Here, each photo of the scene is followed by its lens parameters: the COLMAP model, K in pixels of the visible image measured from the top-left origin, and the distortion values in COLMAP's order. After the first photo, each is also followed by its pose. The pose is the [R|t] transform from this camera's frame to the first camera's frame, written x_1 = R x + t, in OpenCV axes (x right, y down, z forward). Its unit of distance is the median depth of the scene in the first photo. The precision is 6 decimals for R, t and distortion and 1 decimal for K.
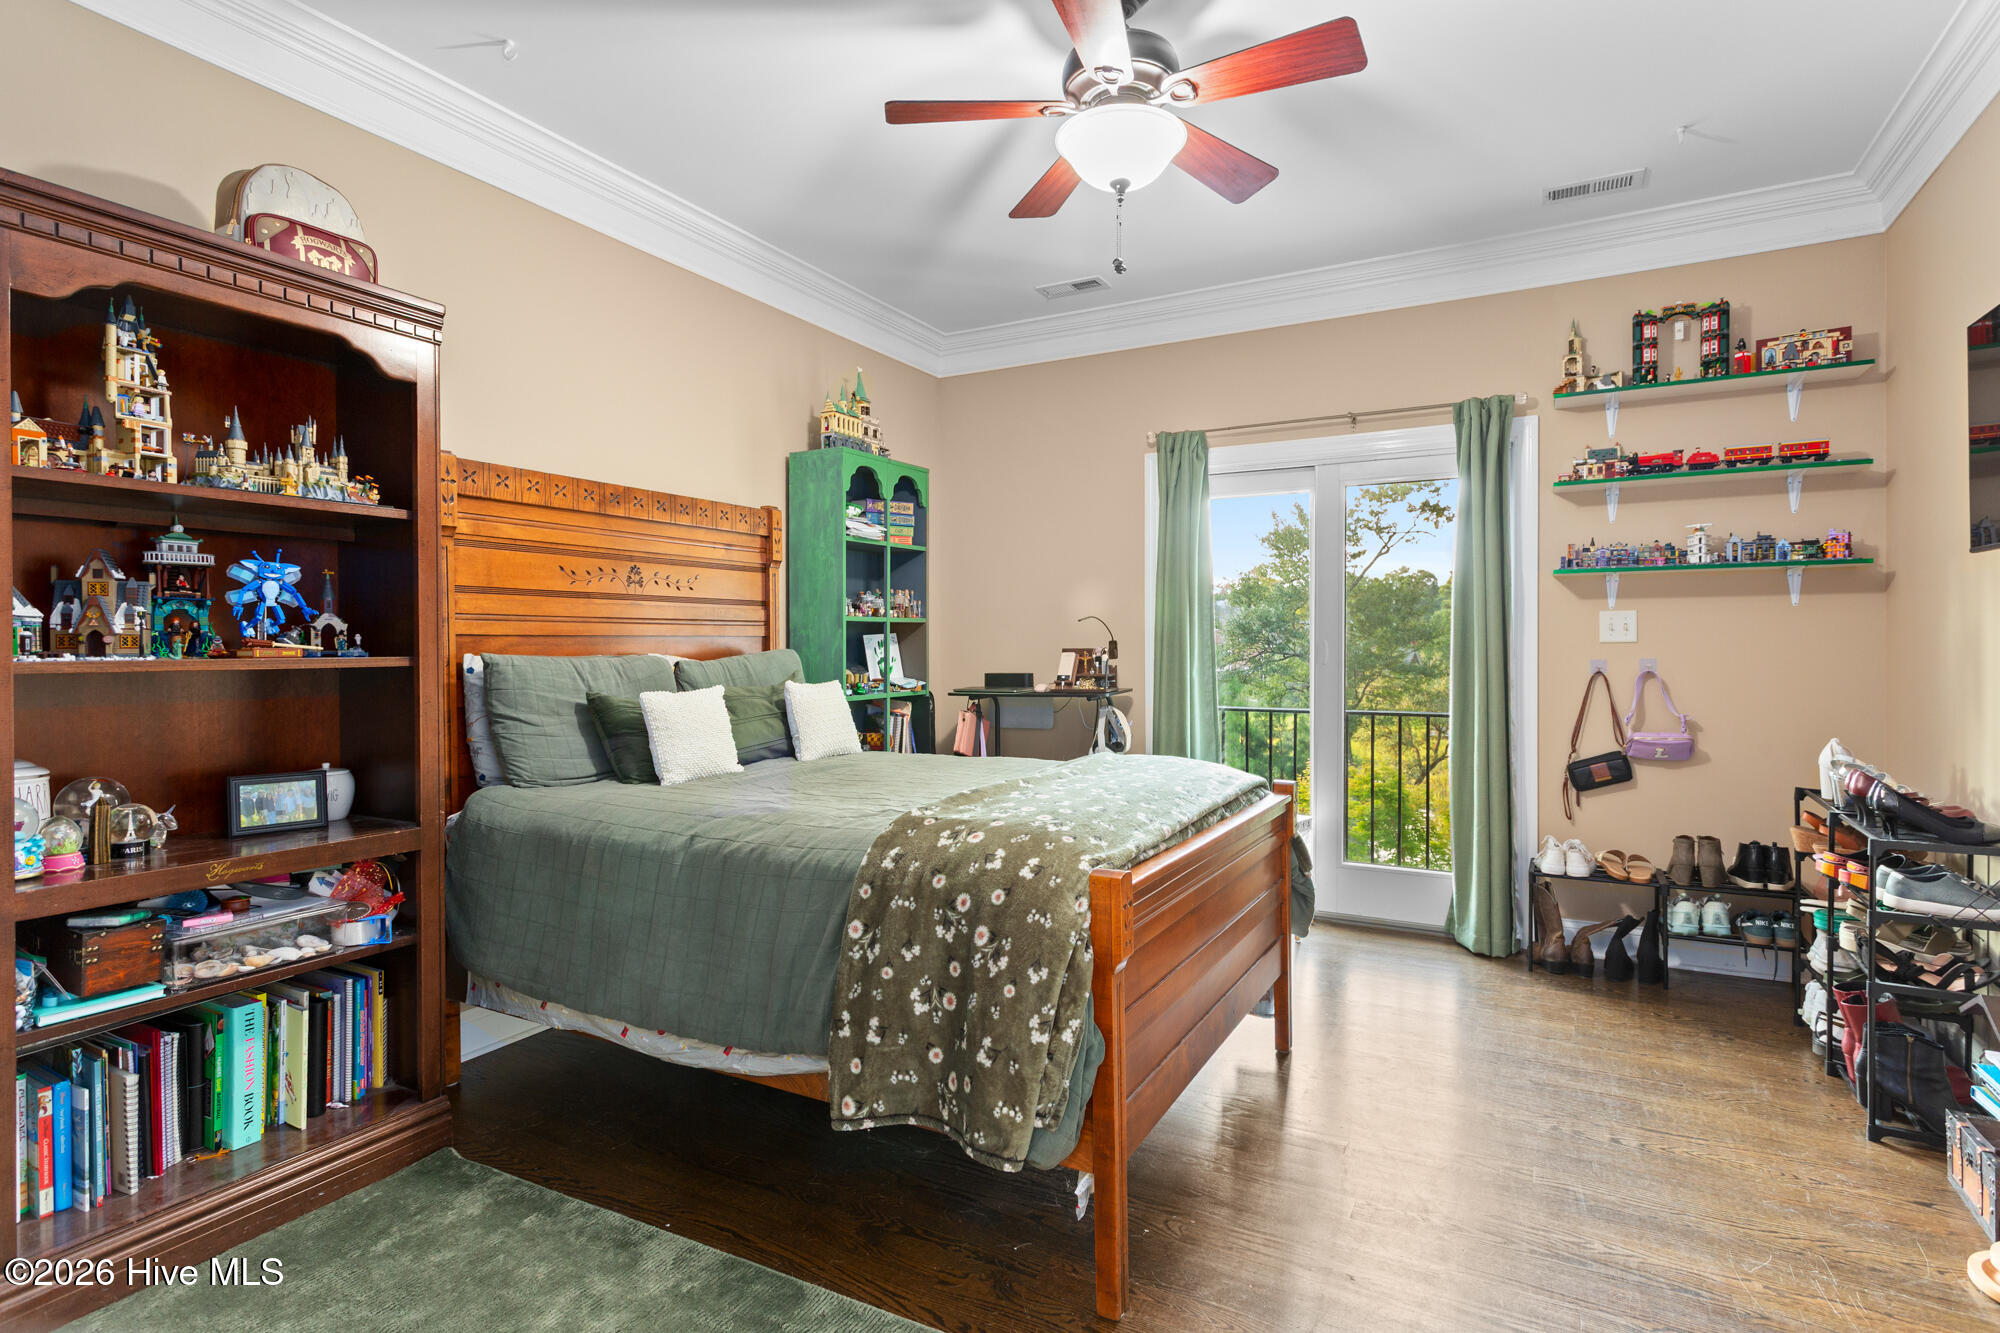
lens RADIAL K [[969.2, 0, 1001.7], [0, 969.2, 658.9], [0, 0, 1]] dist [0.006789, 0.001969]
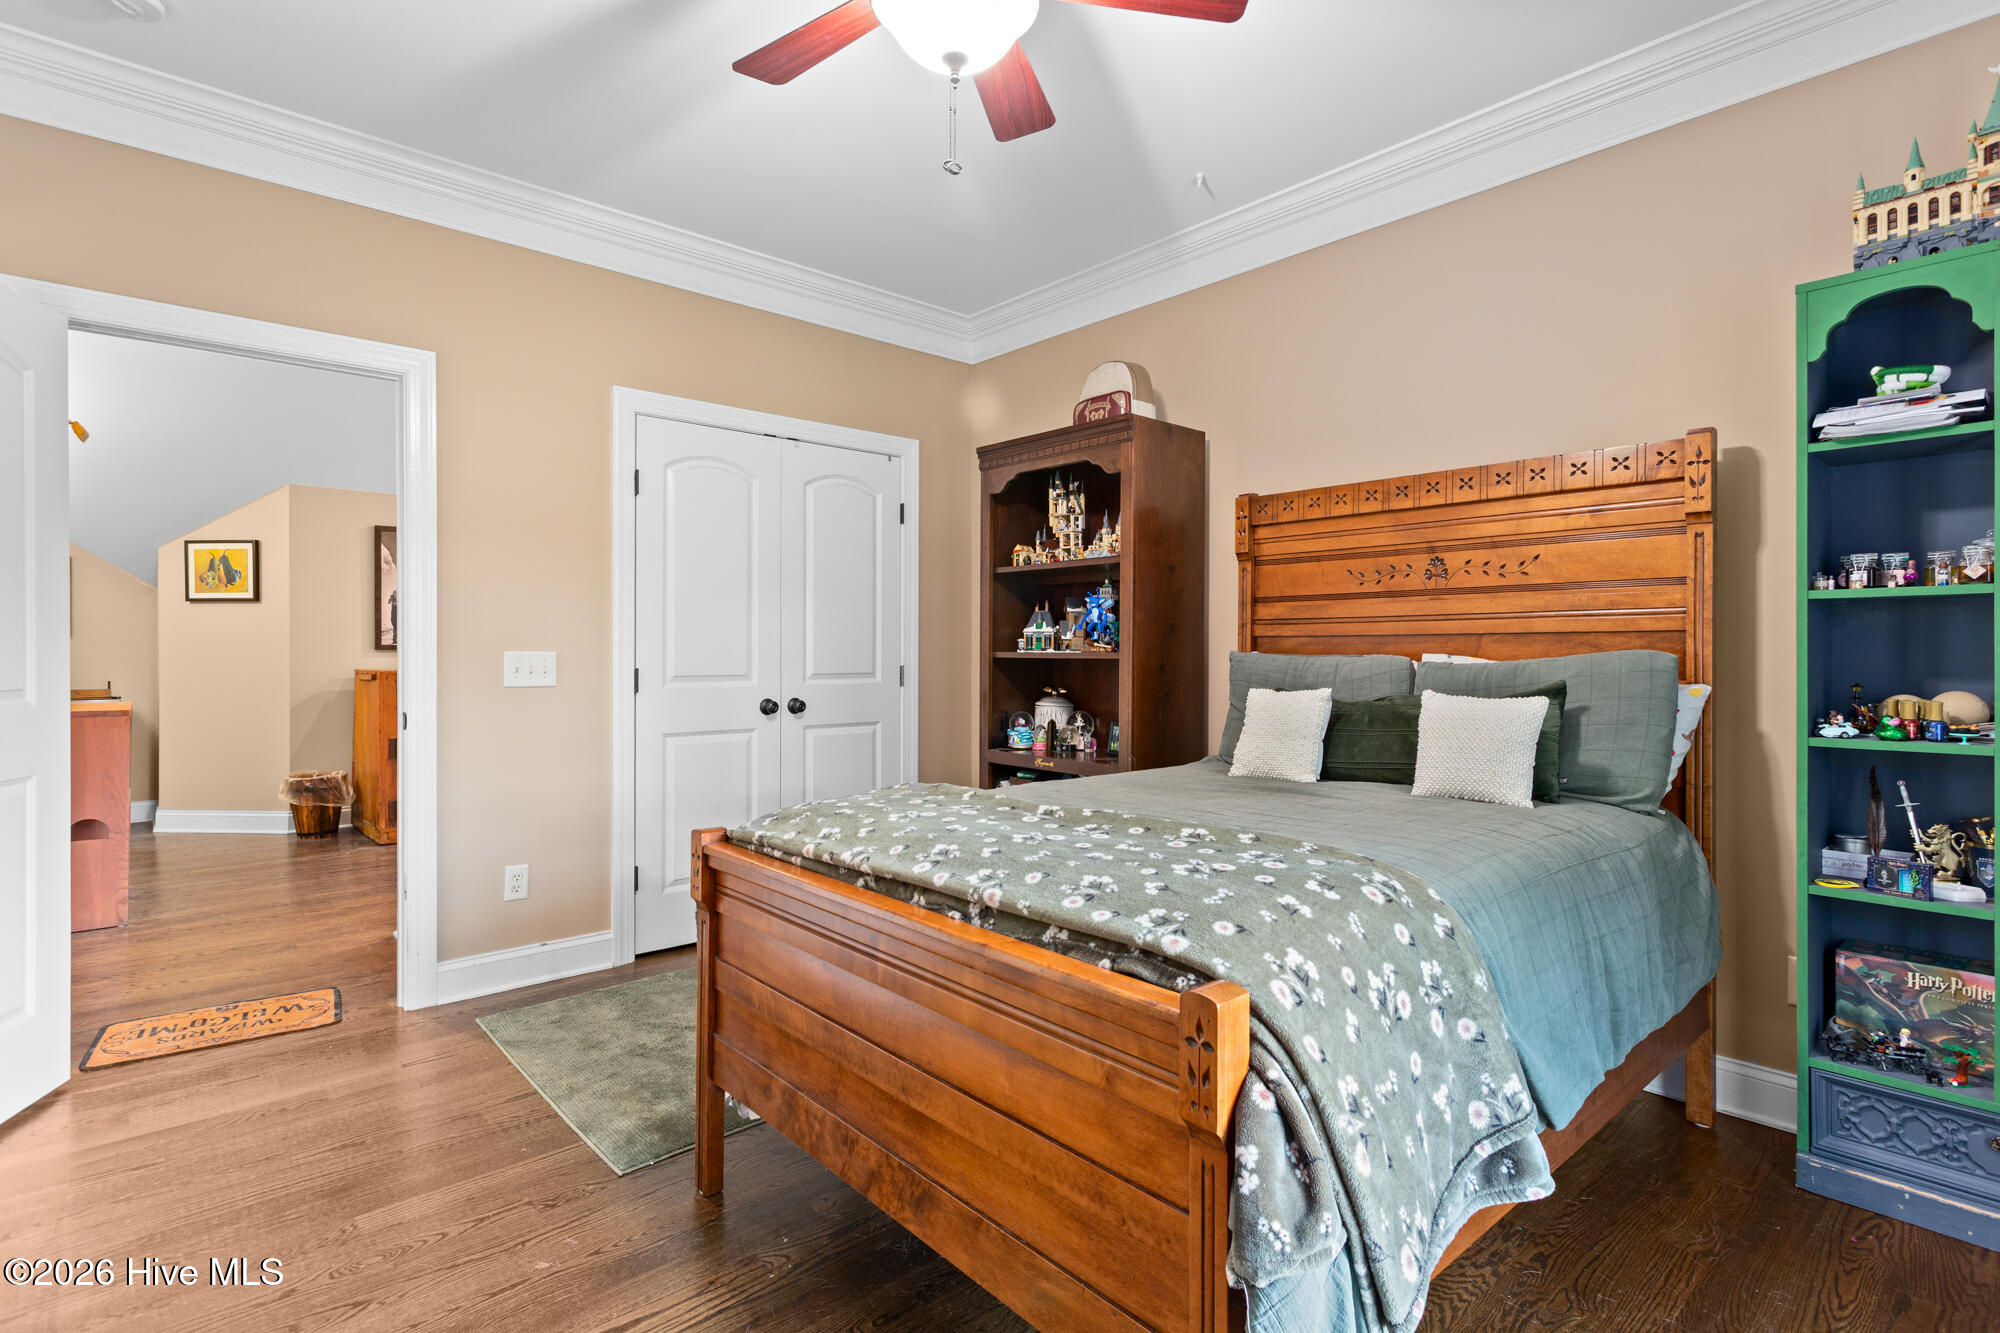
lens RADIAL K [[969.2, 0, 999.7], [0, 969.2, 658.0], [0, 0, 1]] dist [0.006789, 0.001969]
pose [[-0.319828, -0.002331, -0.947473, 0.640522], [-0.021735, 0.999752, 0.004878, 0.003470], [0.947226, 0.022154, -0.319799, 0.945270]]
